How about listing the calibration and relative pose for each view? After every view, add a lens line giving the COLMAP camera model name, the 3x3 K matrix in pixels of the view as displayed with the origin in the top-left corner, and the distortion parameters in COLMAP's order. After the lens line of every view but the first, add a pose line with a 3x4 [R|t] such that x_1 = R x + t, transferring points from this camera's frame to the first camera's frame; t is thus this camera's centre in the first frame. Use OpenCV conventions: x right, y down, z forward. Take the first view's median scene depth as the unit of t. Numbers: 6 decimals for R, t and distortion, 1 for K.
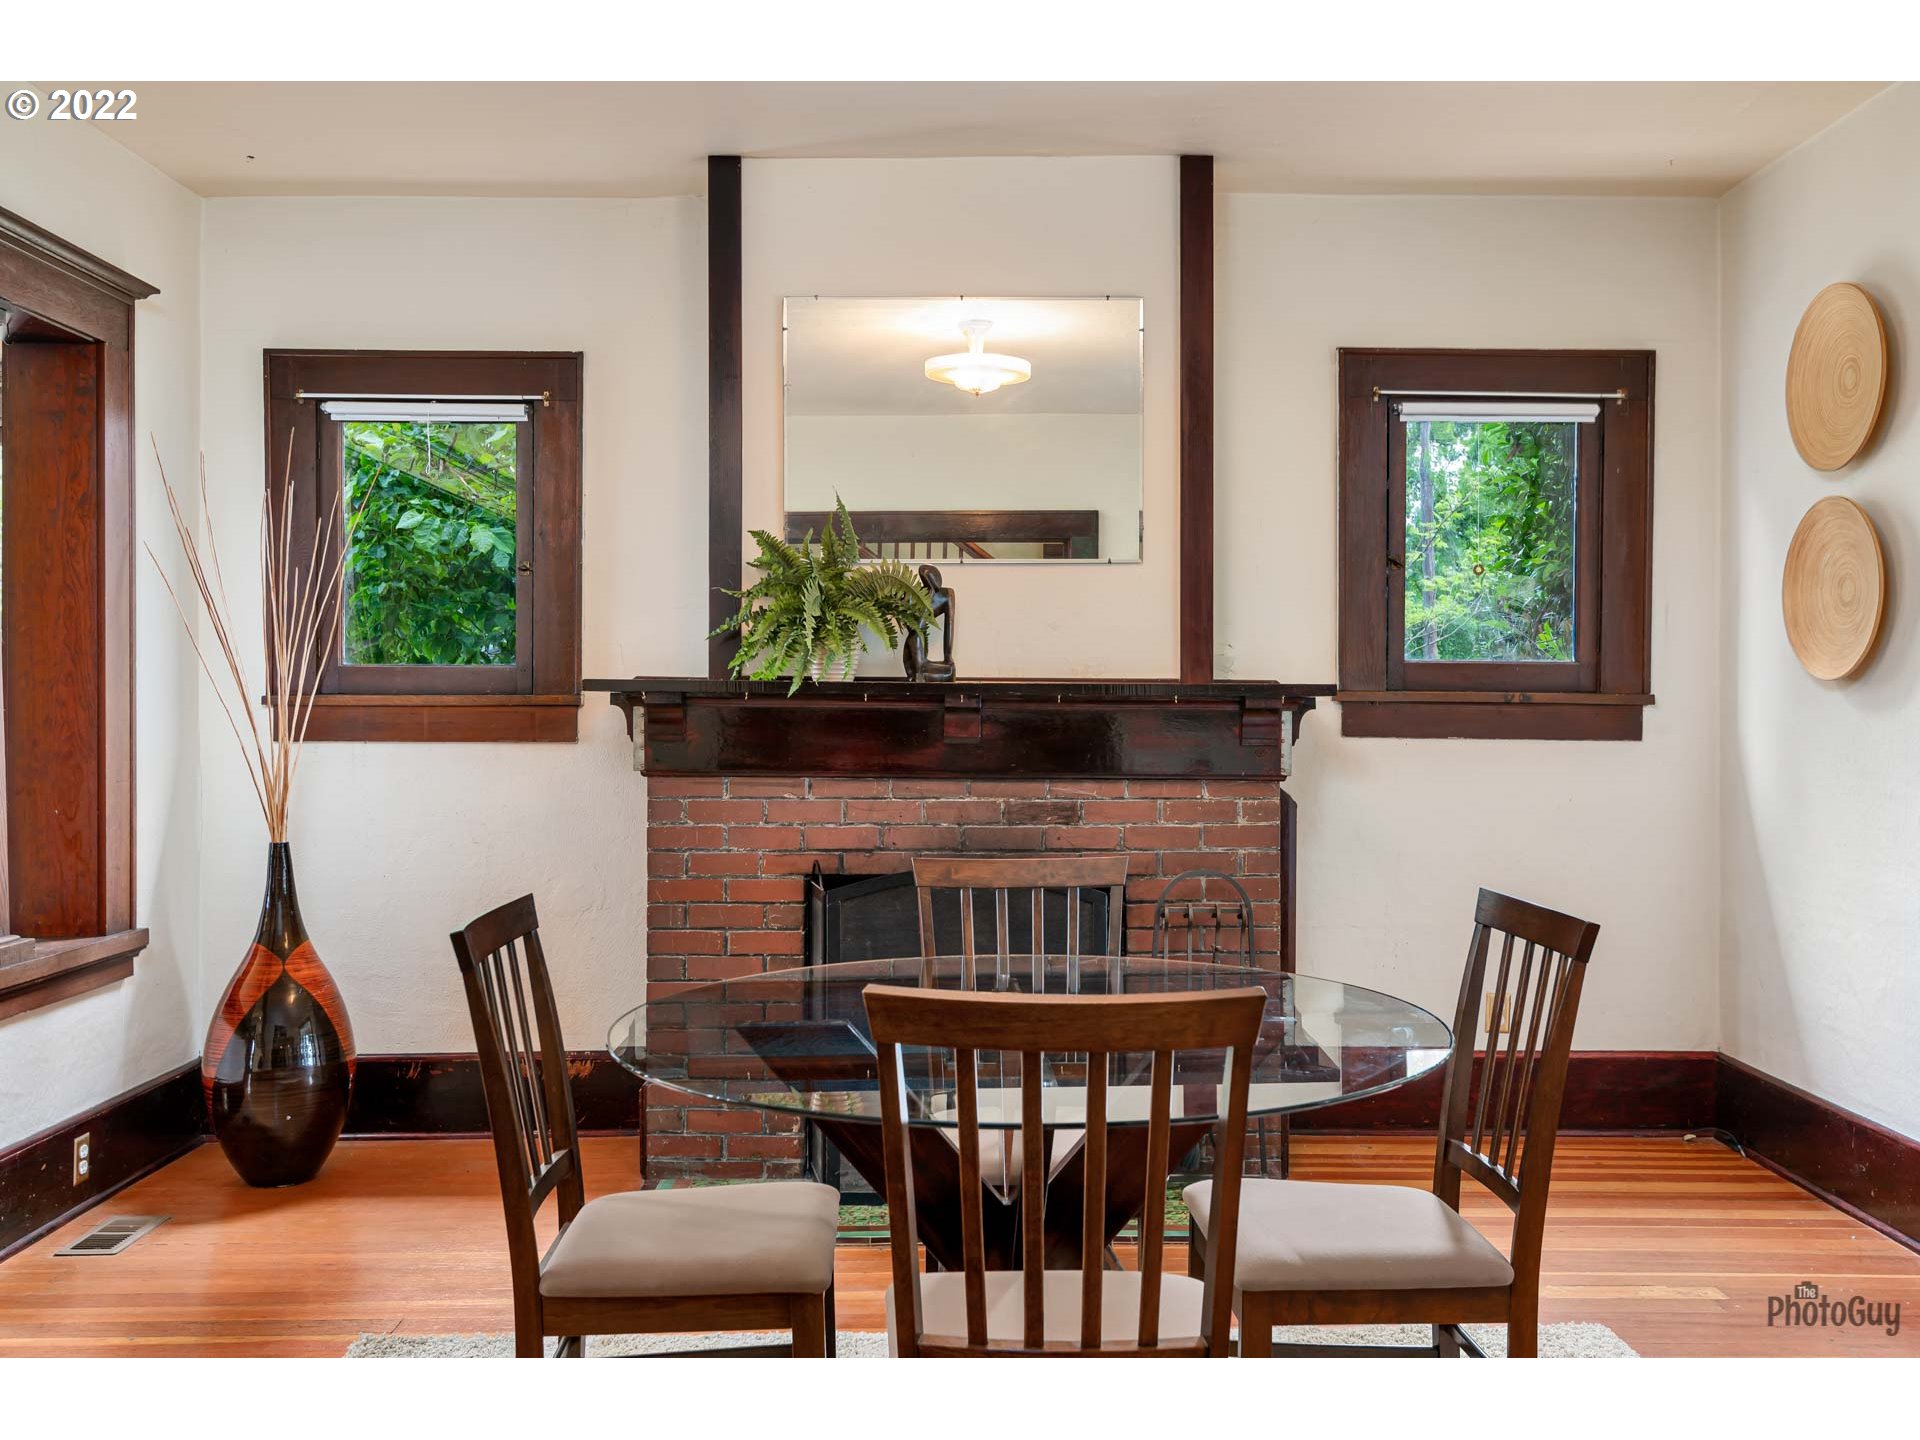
lens RADIAL K [[1712.6, 0, 960.0], [0, 1712.6, 720.0], [0, 0, 1]] dist [0.006584, 0.002853]
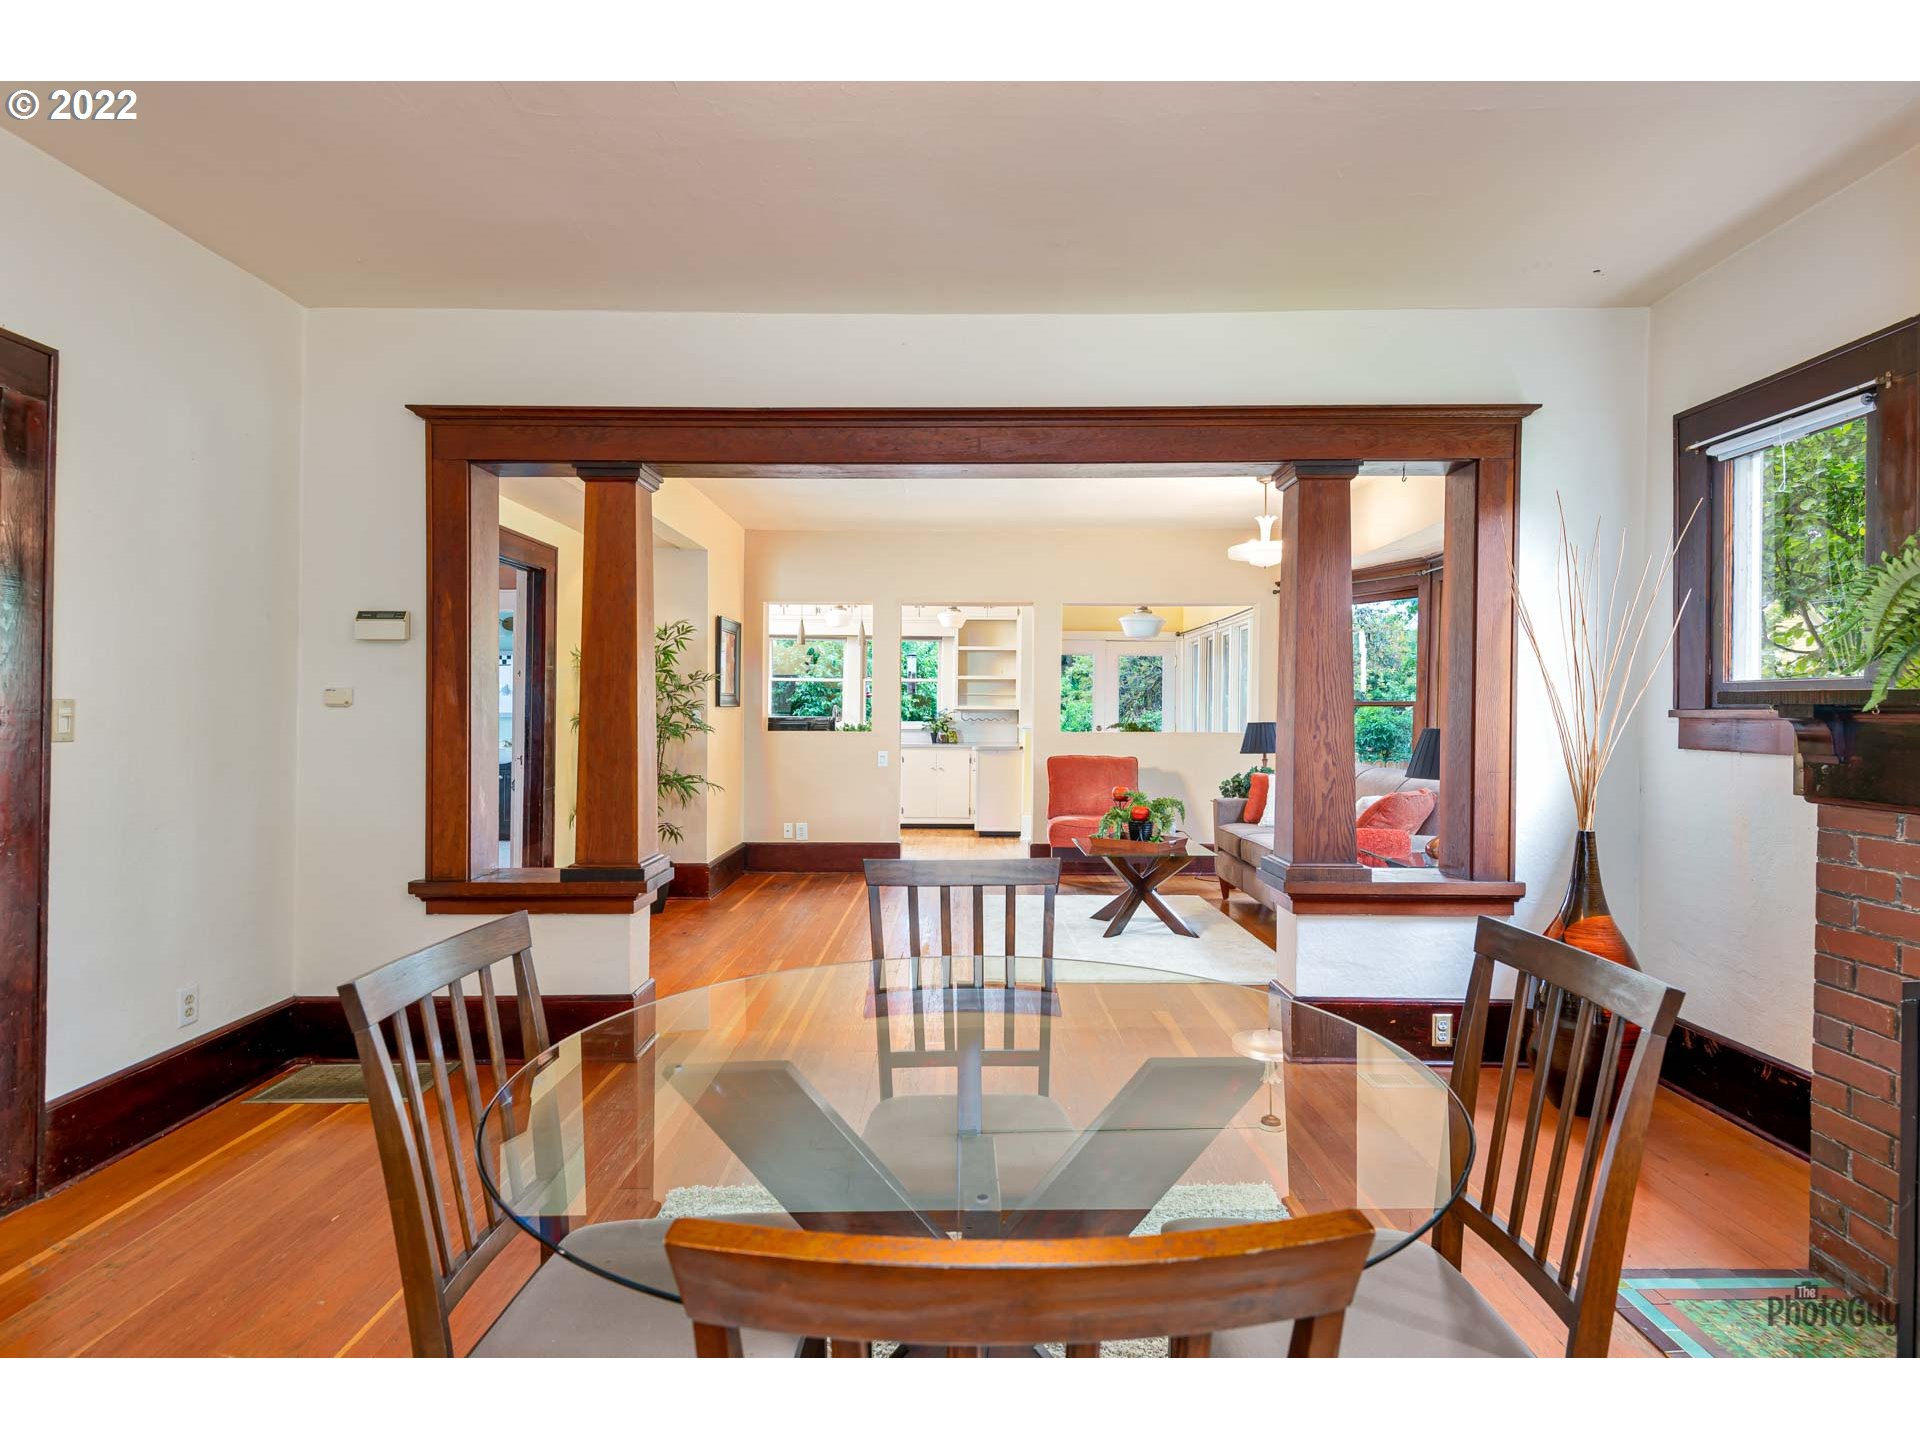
lens RADIAL K [[1038.0, 0, 965.5], [0, 1038.0, 713.2], [0, 0, 1]] dist [0.044393, 0.000122]
pose [[-0.002540, 0.002860, -0.999993, 0.354814], [-0.007413, 0.999968, 0.002878, -0.011156], [0.999969, 0.007420, -0.002519, 0.562436]]
